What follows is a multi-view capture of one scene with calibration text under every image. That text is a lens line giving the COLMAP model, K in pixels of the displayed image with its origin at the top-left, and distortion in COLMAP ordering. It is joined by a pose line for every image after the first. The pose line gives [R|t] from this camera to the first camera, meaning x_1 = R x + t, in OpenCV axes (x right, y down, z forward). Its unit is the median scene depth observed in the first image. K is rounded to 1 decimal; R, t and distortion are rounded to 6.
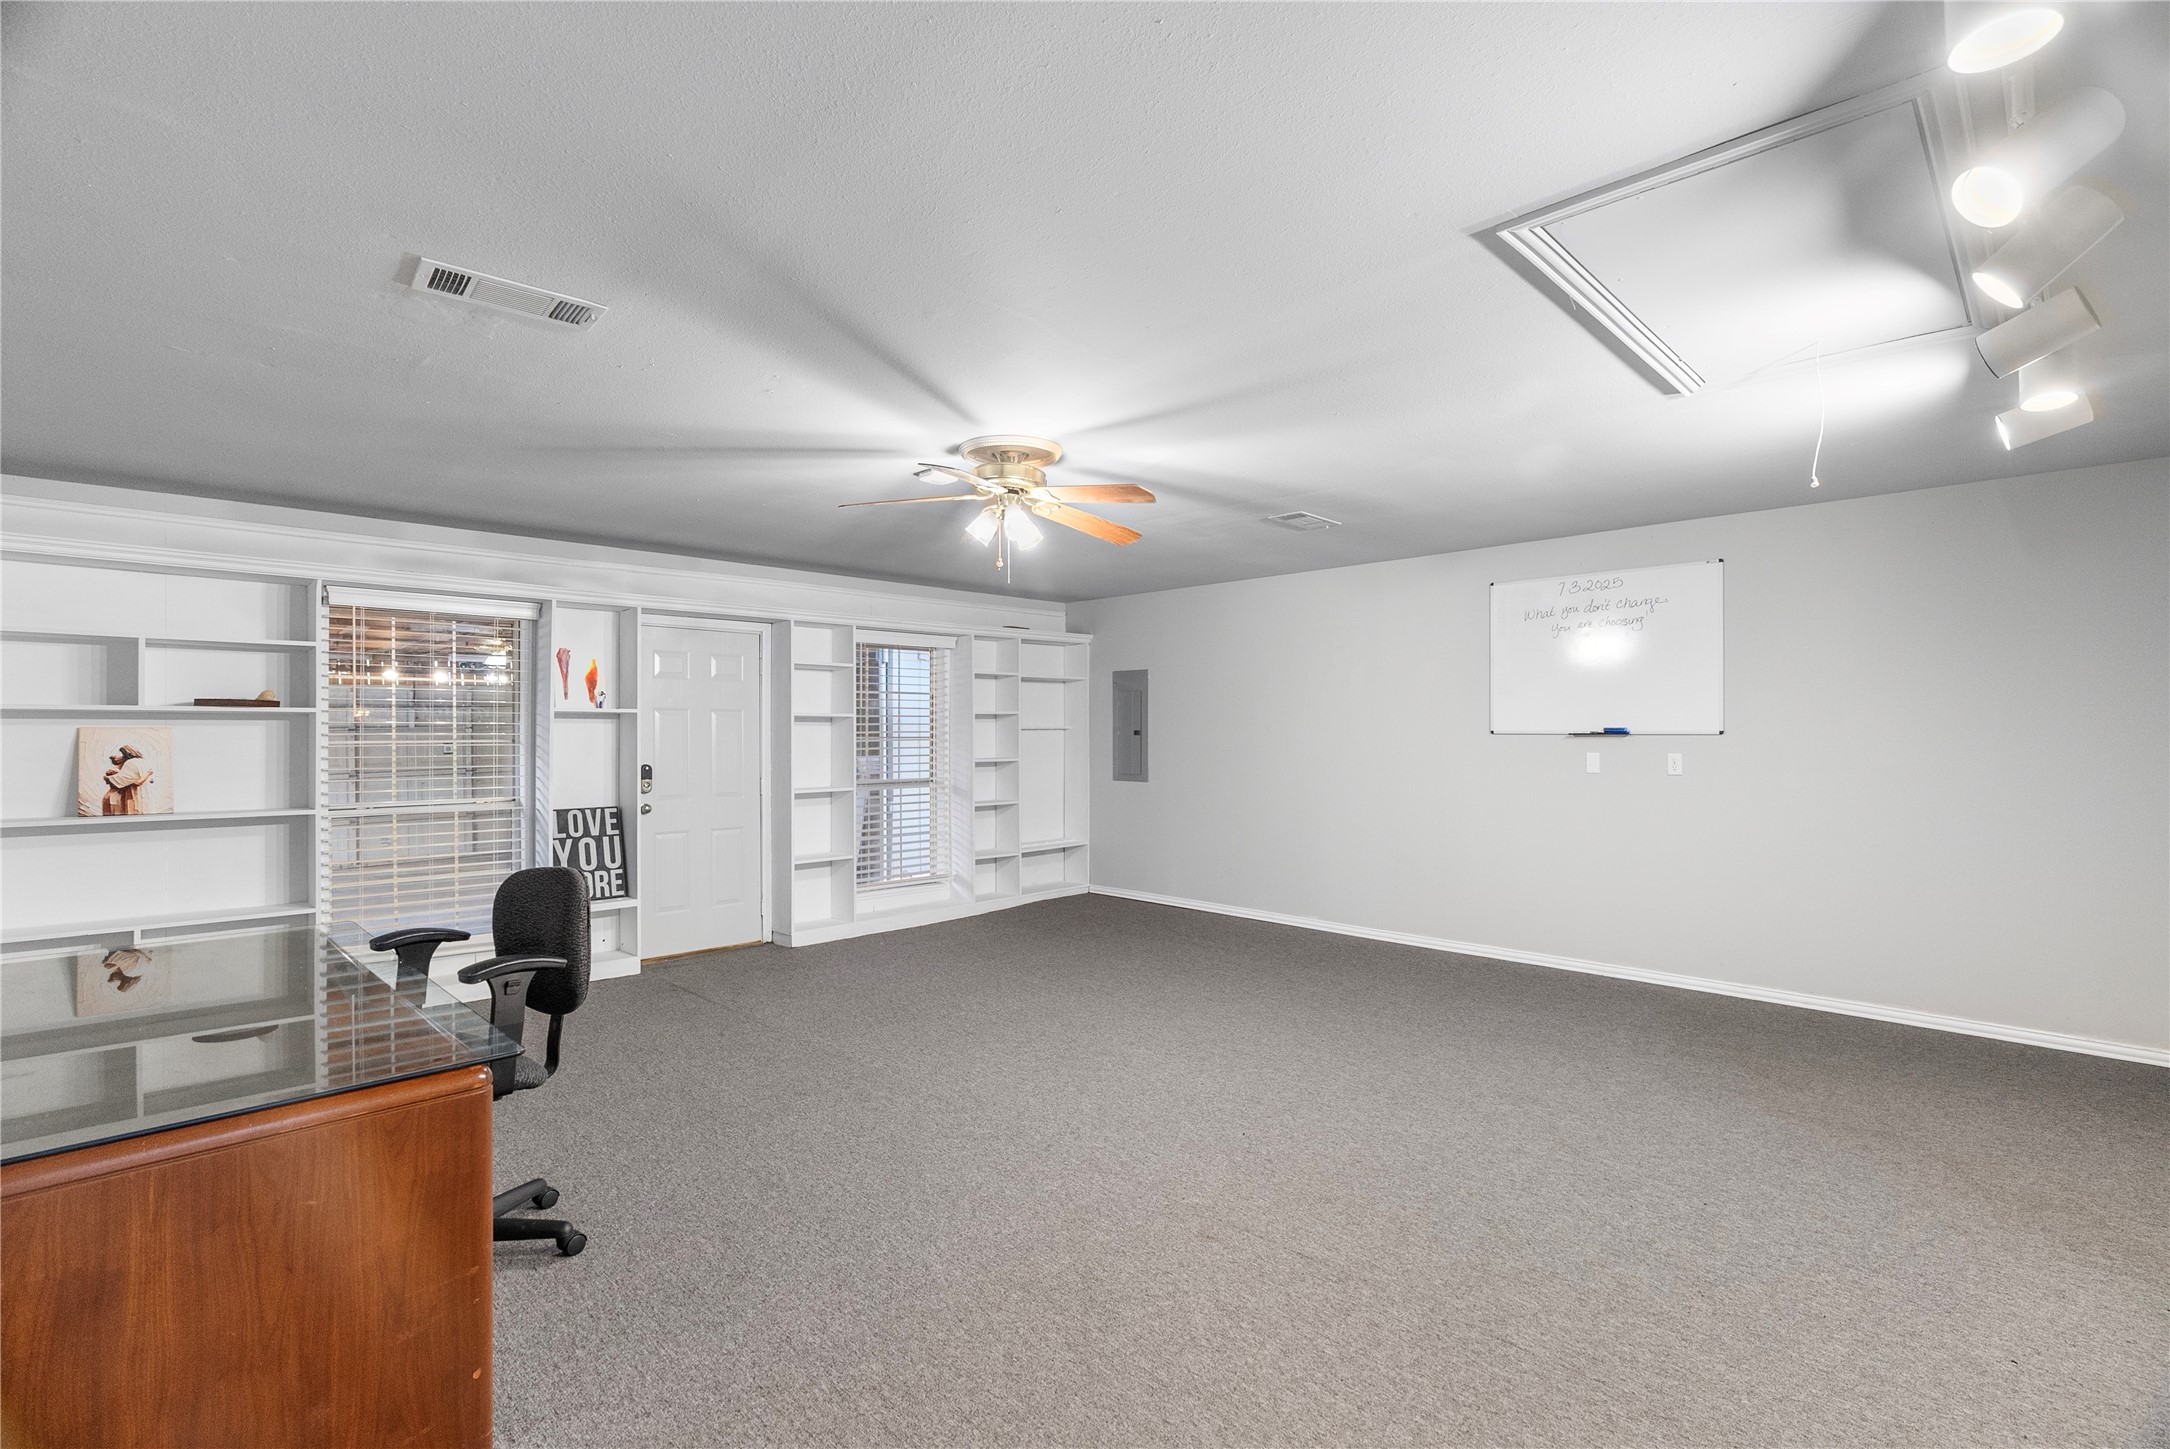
lens RADIAL K [[990.7, 0, 1100.0], [0, 990.7, 719.7], [0, 0, 1]] dist [-0.010126, 0.002730]
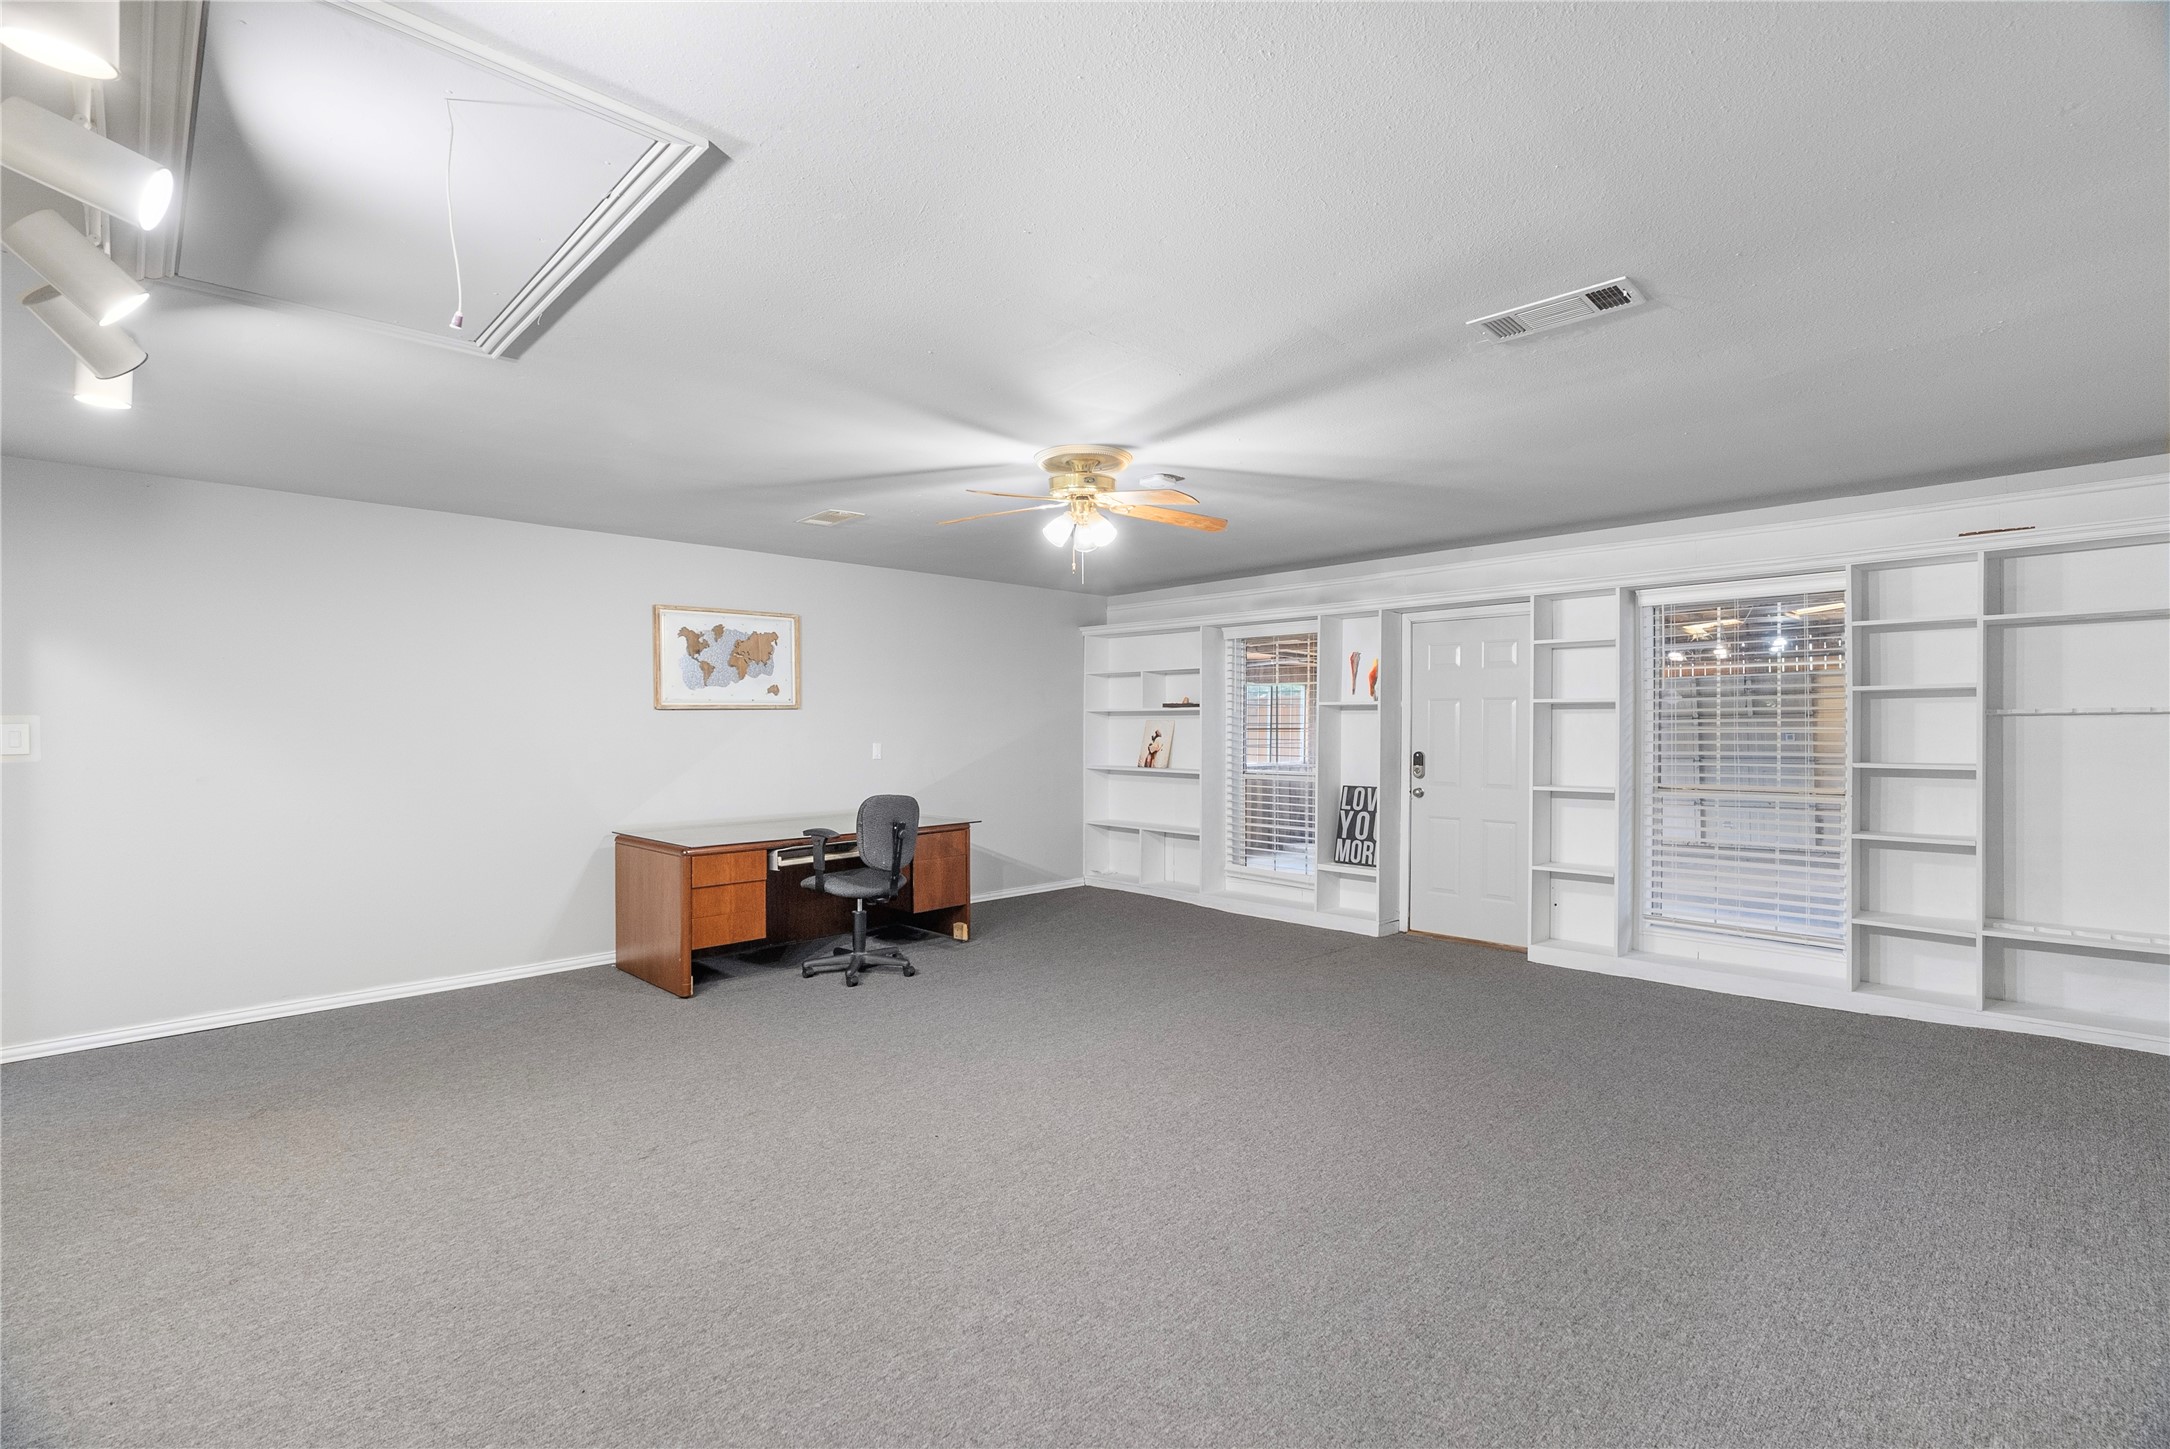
lens RADIAL K [[990.7, 0, 1094.0], [0, 990.7, 721.5], [0, 0, 1]] dist [-0.010126, 0.002730]
pose [[-0.014691, -0.000597, -0.999892, 0.661027], [0.017968, 0.999838, -0.000861, 0.007560], [0.999731, -0.017979, -0.014678, 0.694802]]
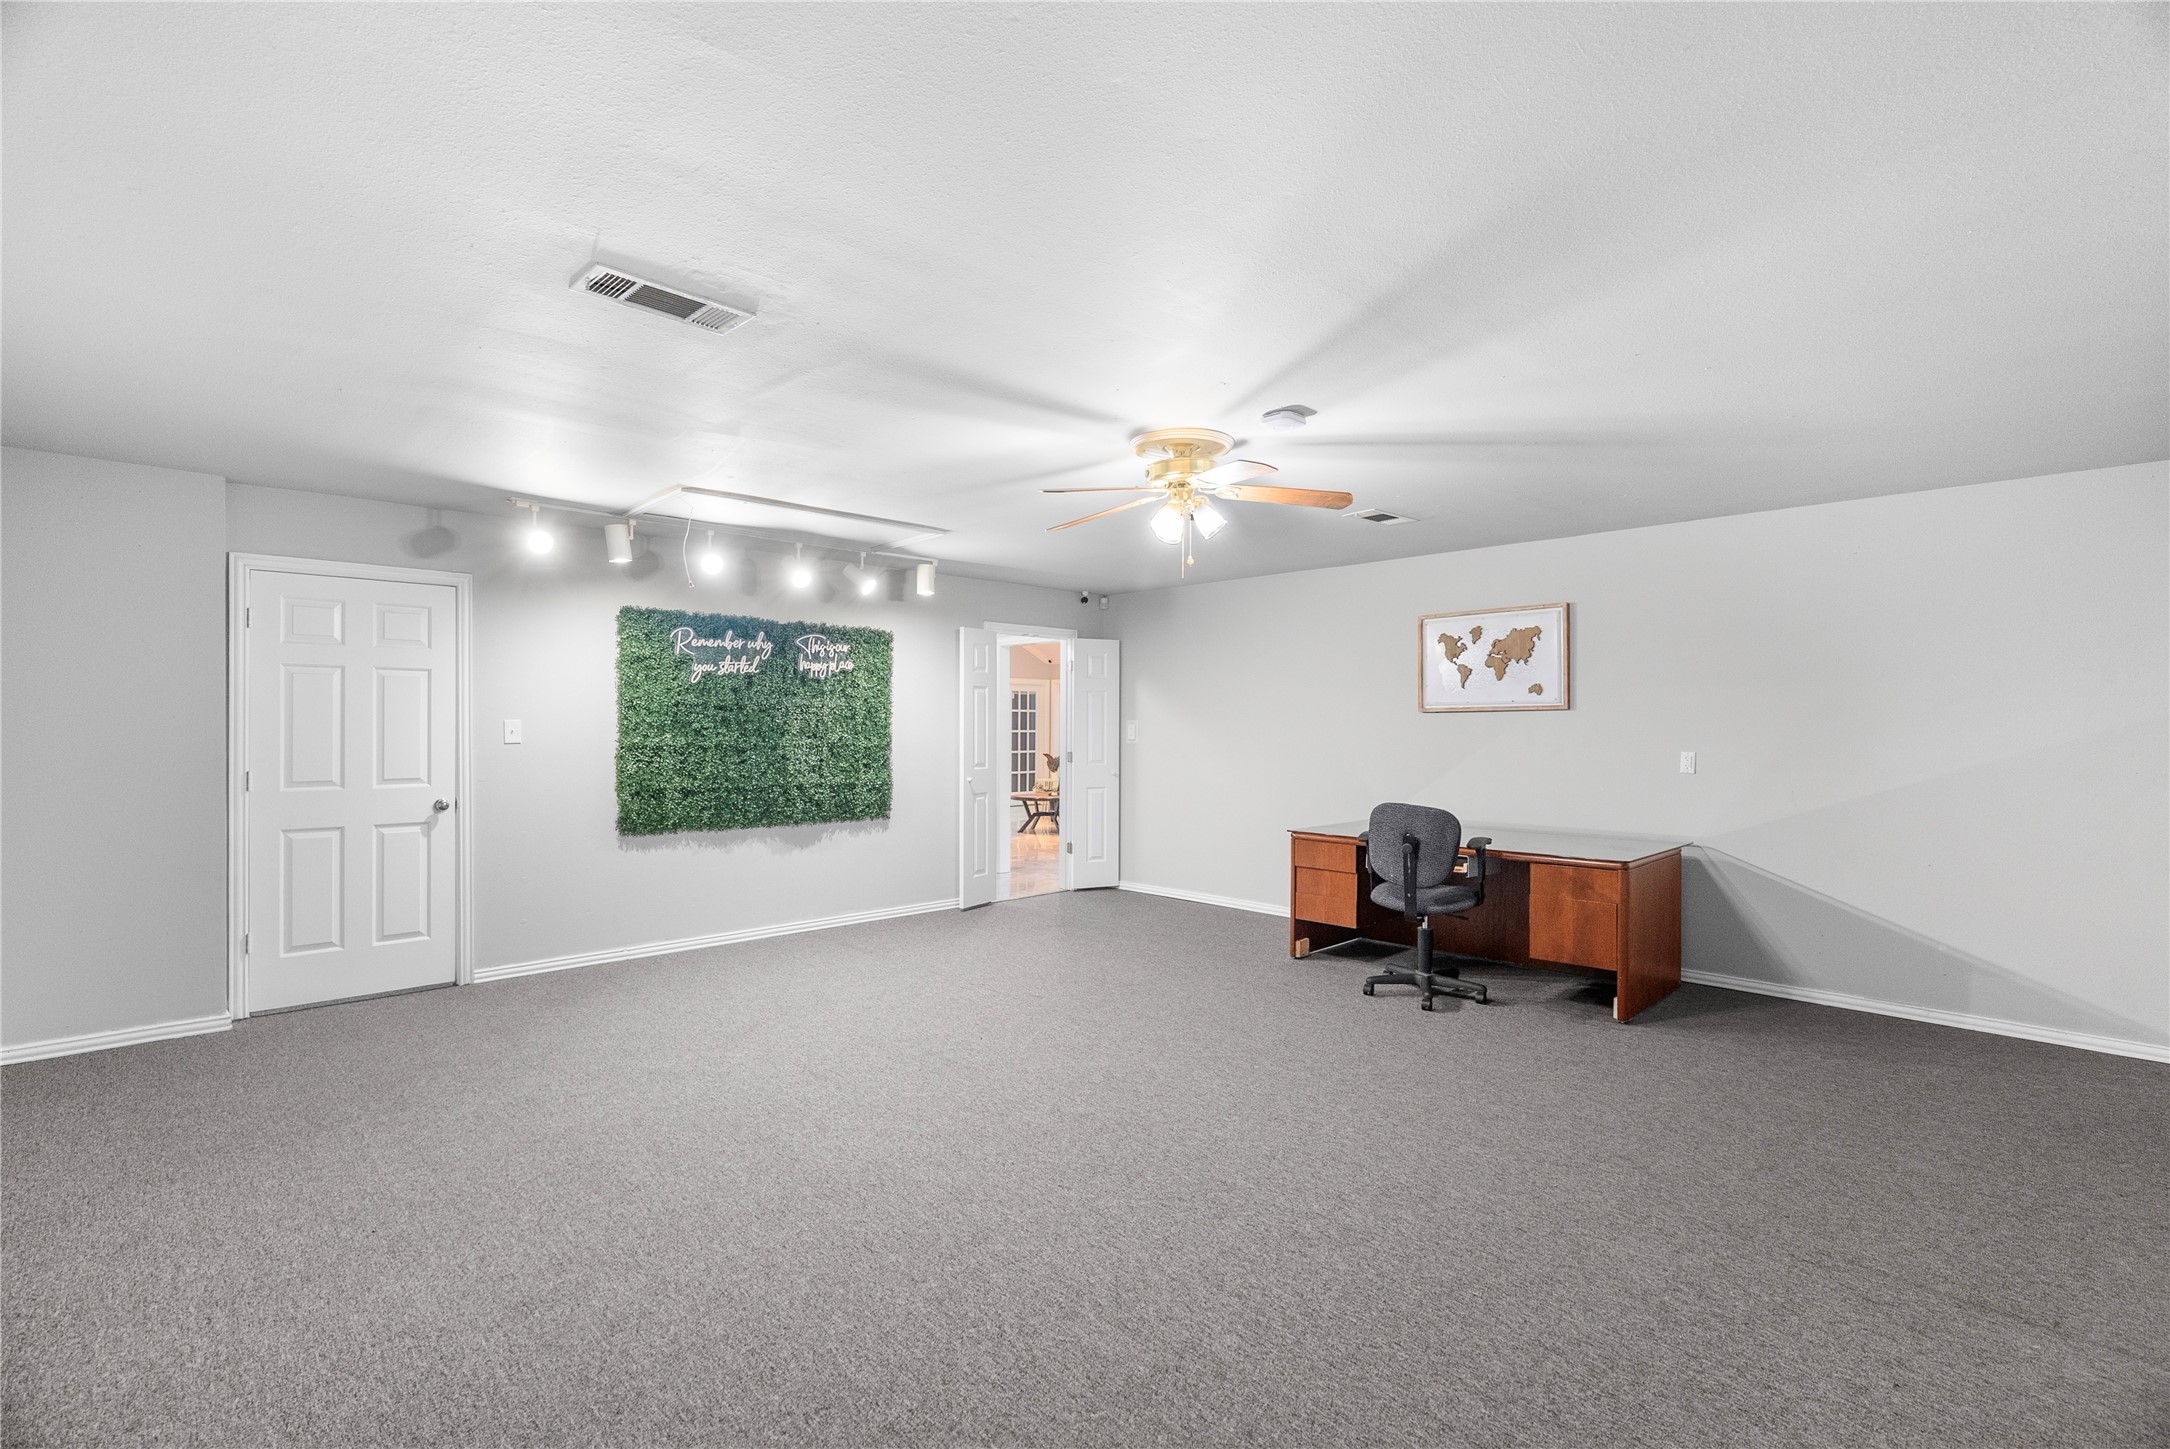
lens RADIAL K [[990.7, 0, 1088.7], [0, 990.7, 721.3], [0, 0, 1]] dist [-0.010126, 0.002730]
pose [[-0.999426, -0.000958, 0.033855, -0.021340], [-0.001552, 0.999845, -0.017527, 0.016232], [-0.033833, -0.017570, -0.999273, 1.352090]]
